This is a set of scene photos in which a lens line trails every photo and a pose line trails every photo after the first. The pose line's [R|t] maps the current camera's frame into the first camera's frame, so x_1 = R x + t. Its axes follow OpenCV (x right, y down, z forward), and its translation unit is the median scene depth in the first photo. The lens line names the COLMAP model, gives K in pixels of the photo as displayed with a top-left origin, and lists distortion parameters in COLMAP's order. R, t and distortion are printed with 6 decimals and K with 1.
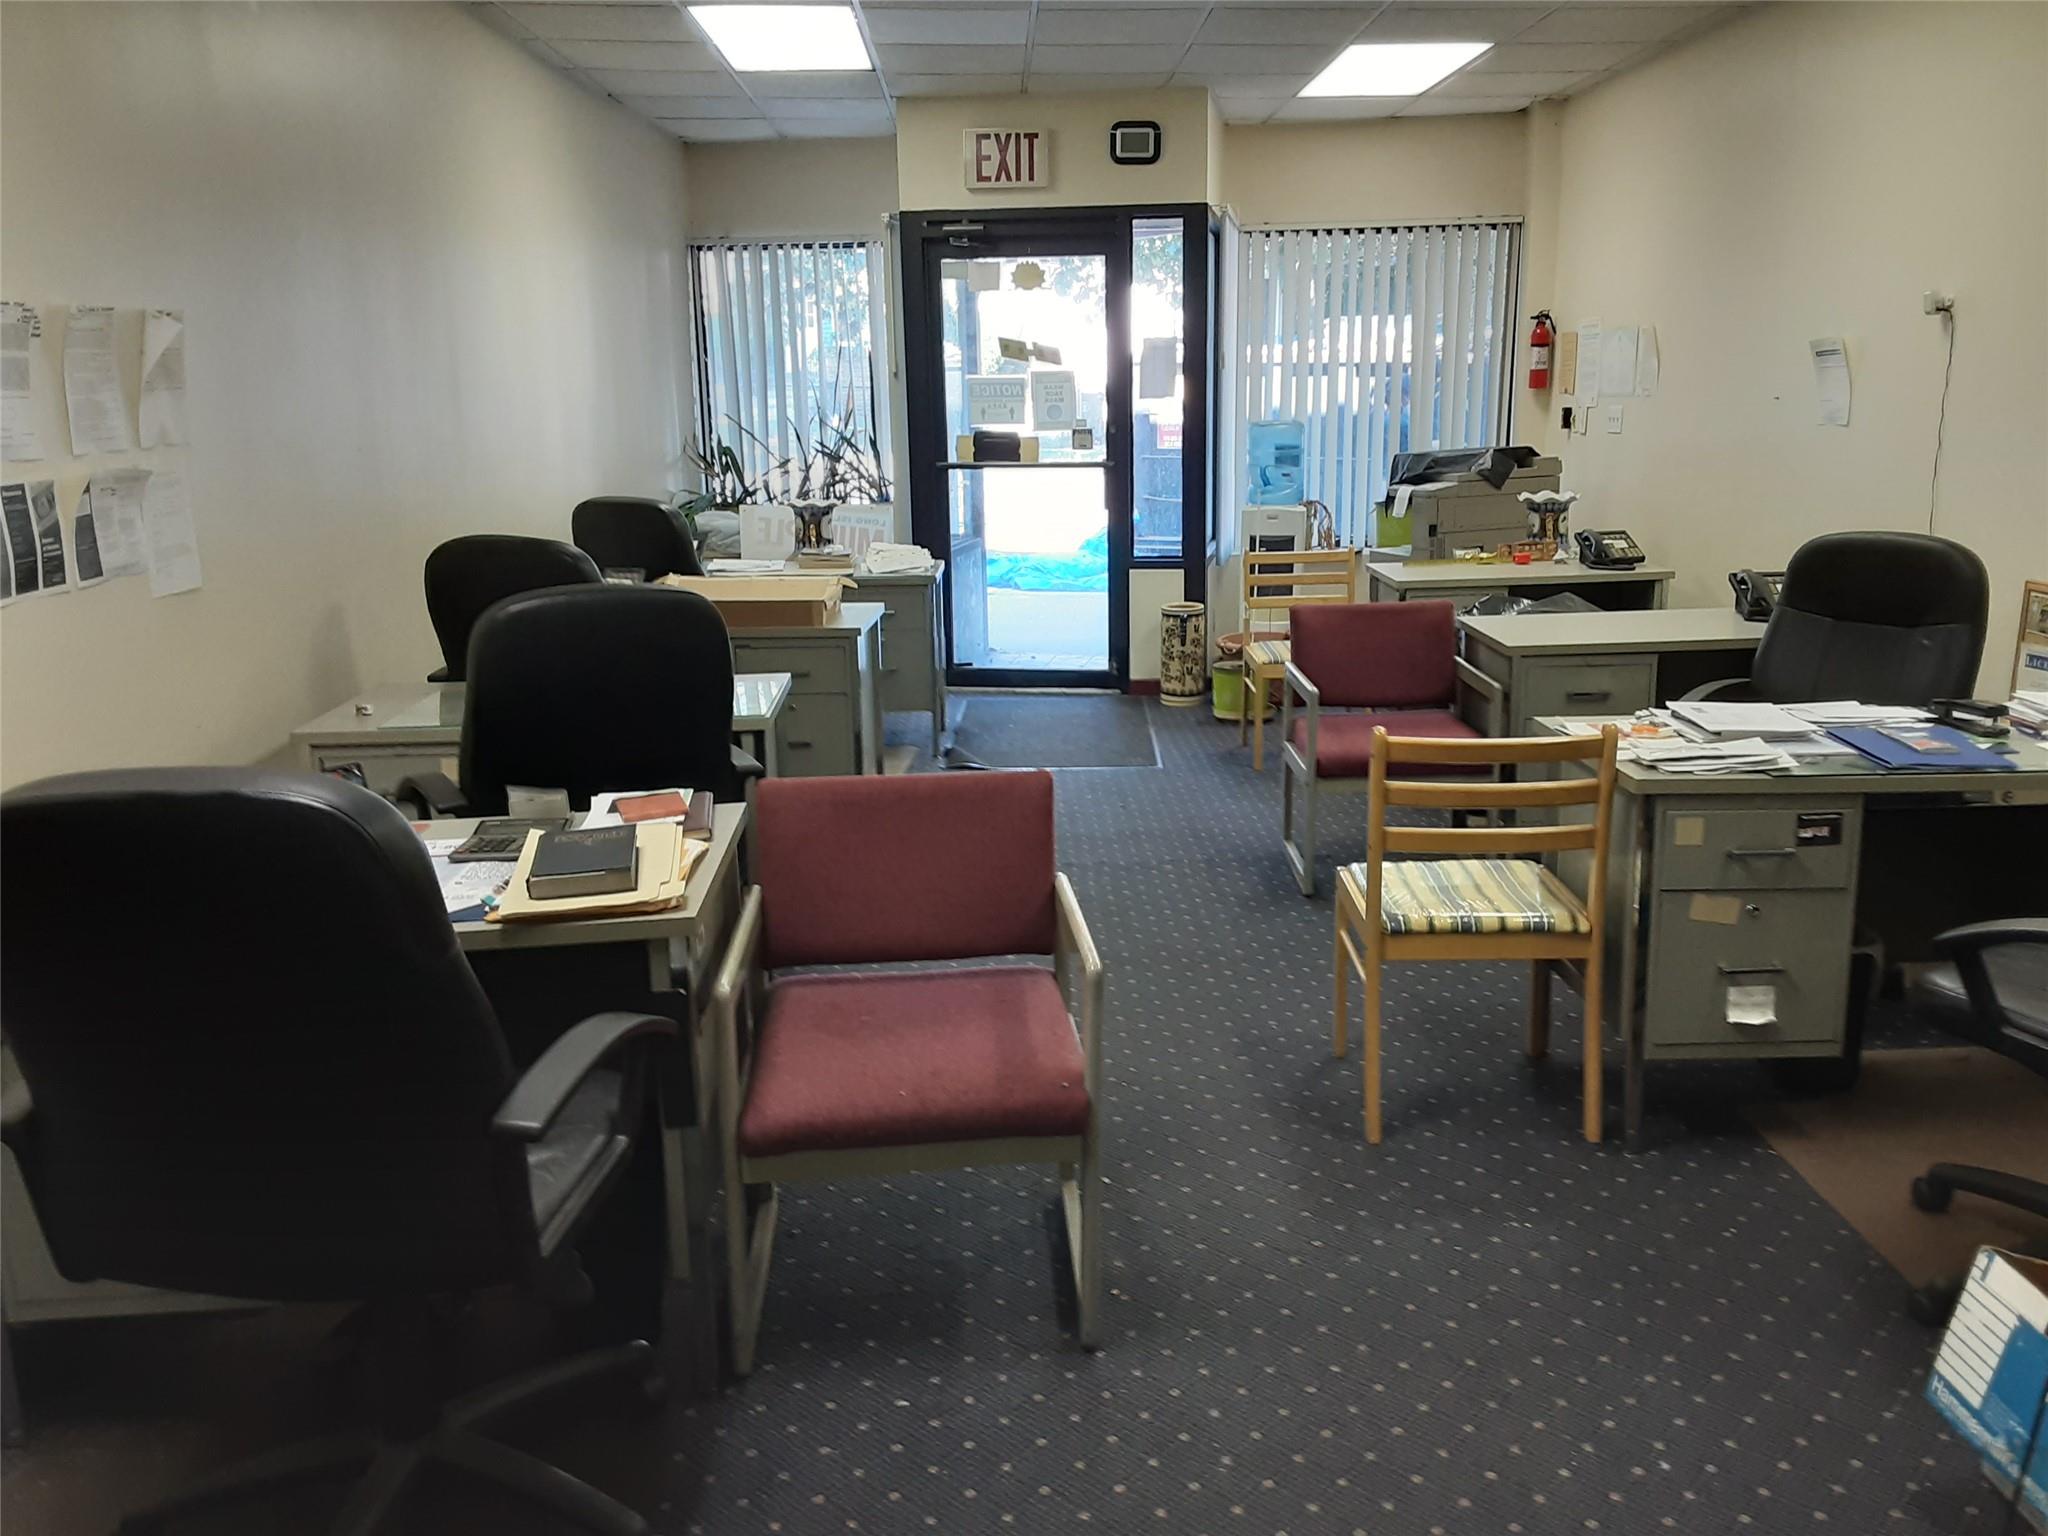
lens RADIAL K [[1622.4, 0, 1089.5], [0, 1622.4, 743.2], [0, 0, 1]] dist [0.117941, -0.148832]
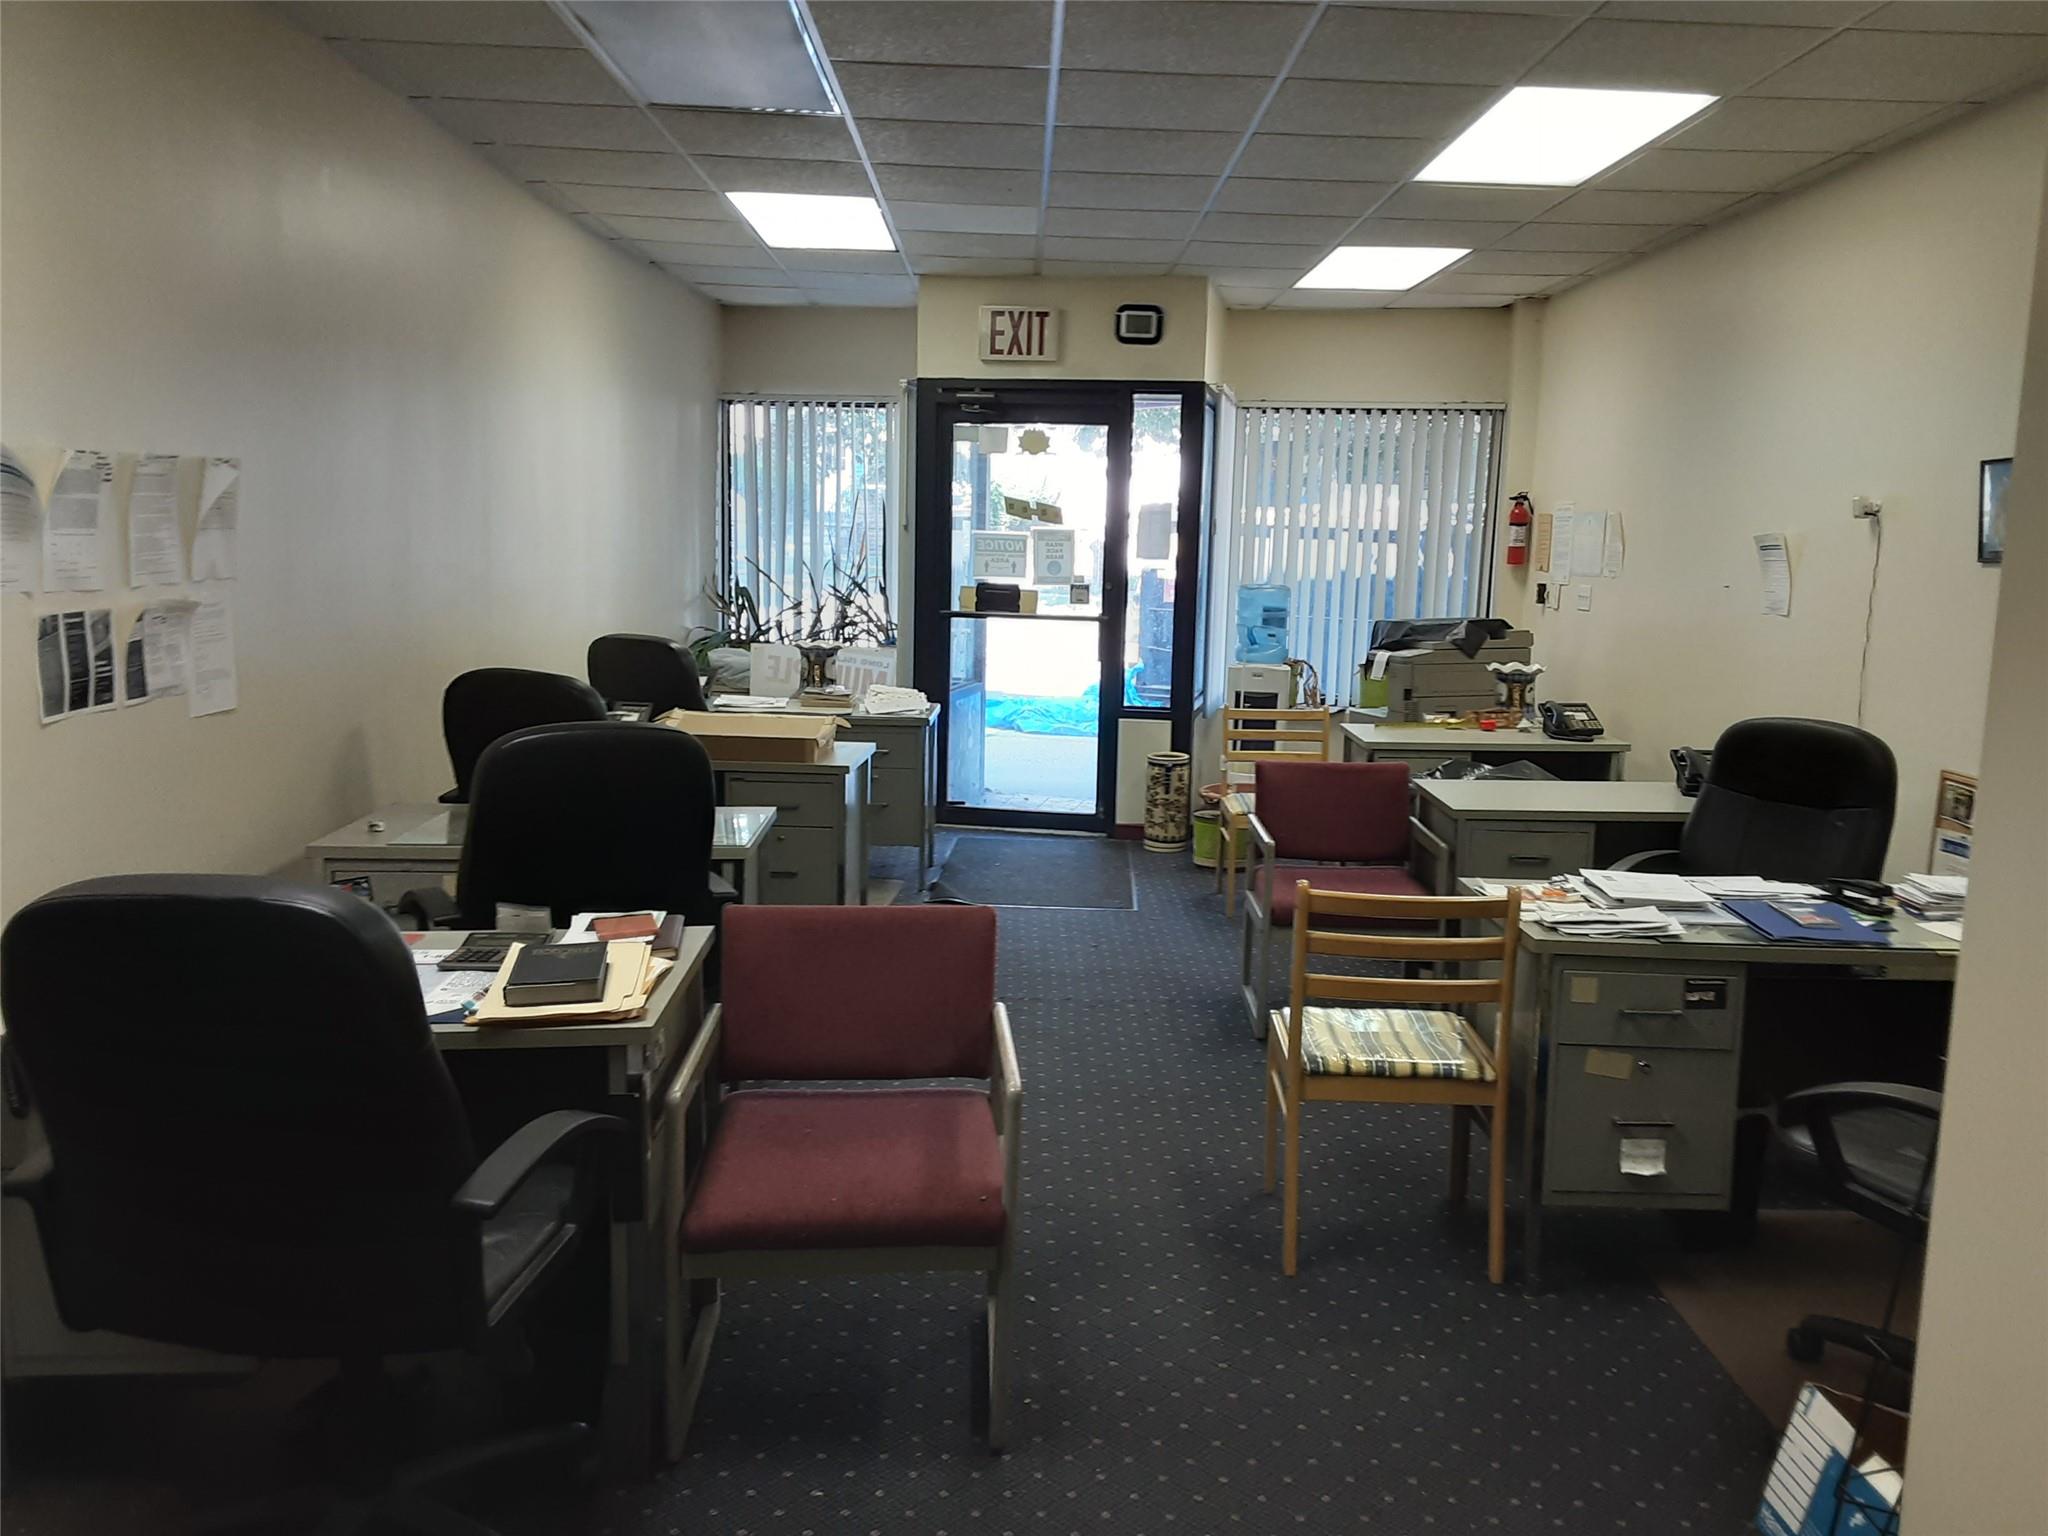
lens RADIAL K [[1648.5, 0, 1102.4], [0, 1648.5, 753.6], [0, 0, 1]] dist [0.131884, -0.187356]
pose [[0.999087, 0.040718, -0.012912, 0.048586], [-0.041606, 0.996067, -0.078221, -0.001929], [0.009676, 0.078687, 0.996852, -0.095079]]
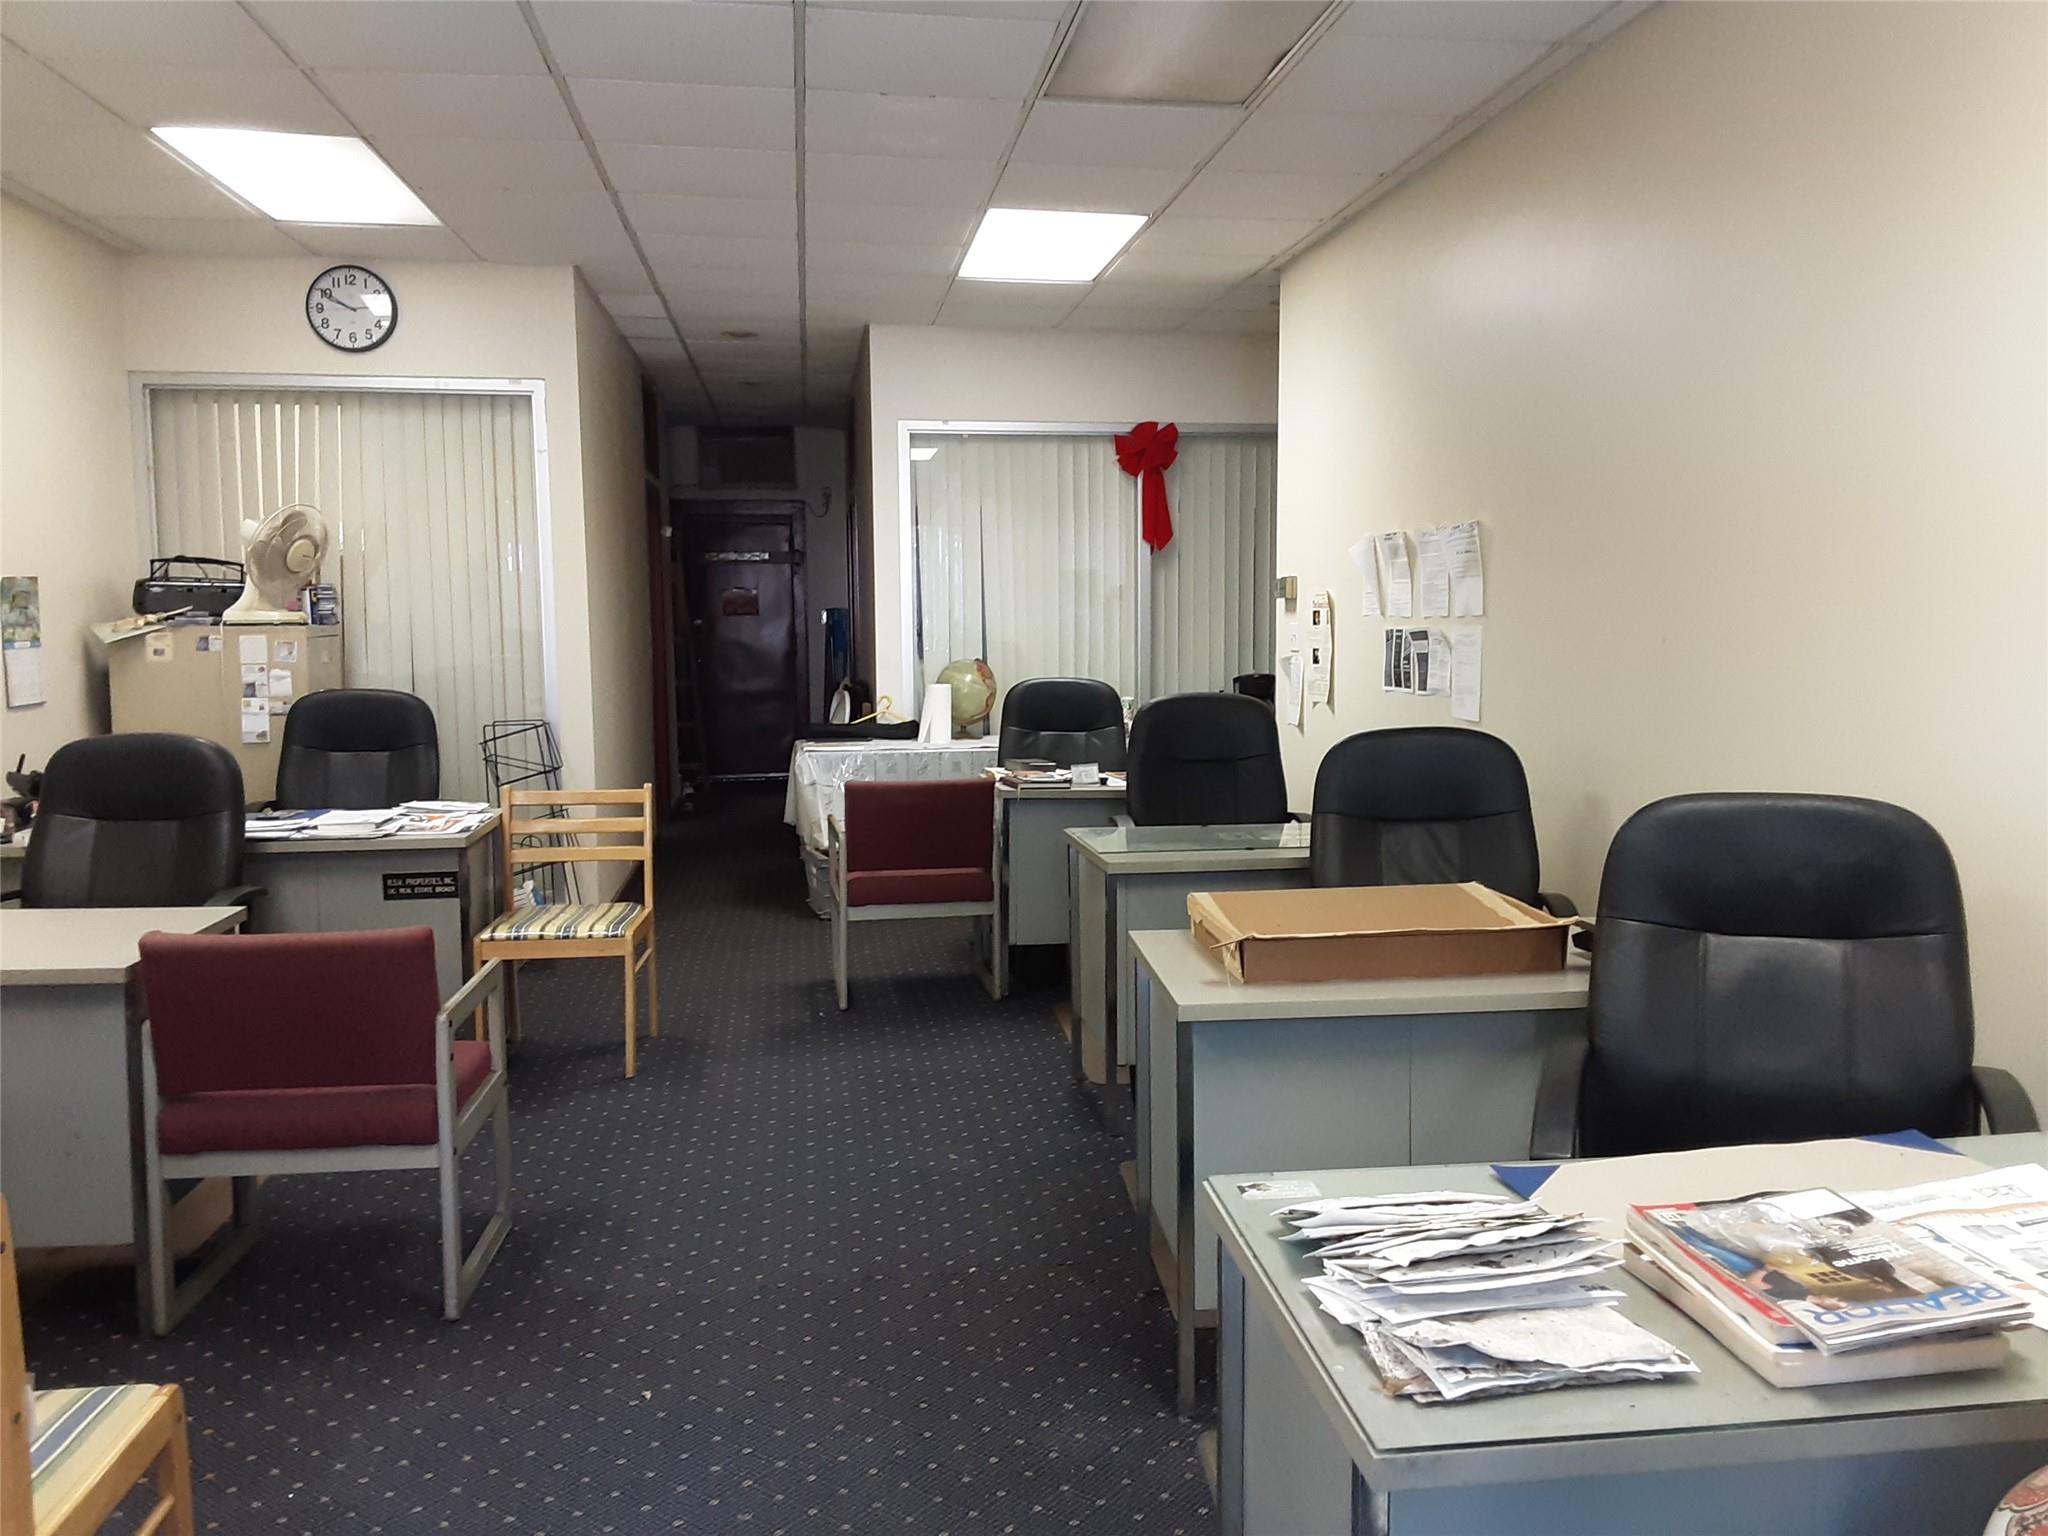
lens RADIAL K [[1652.8, 0, 1102.4], [0, 1652.8, 748.7], [0, 0, 1]] dist [0.130806, -0.185275]
pose [[-0.993925, 0.025453, -0.107076, -0.101153], [-0.007398, 0.955240, 0.295739, -0.507220], [0.109811, 0.294735, -0.949249, 2.439385]]
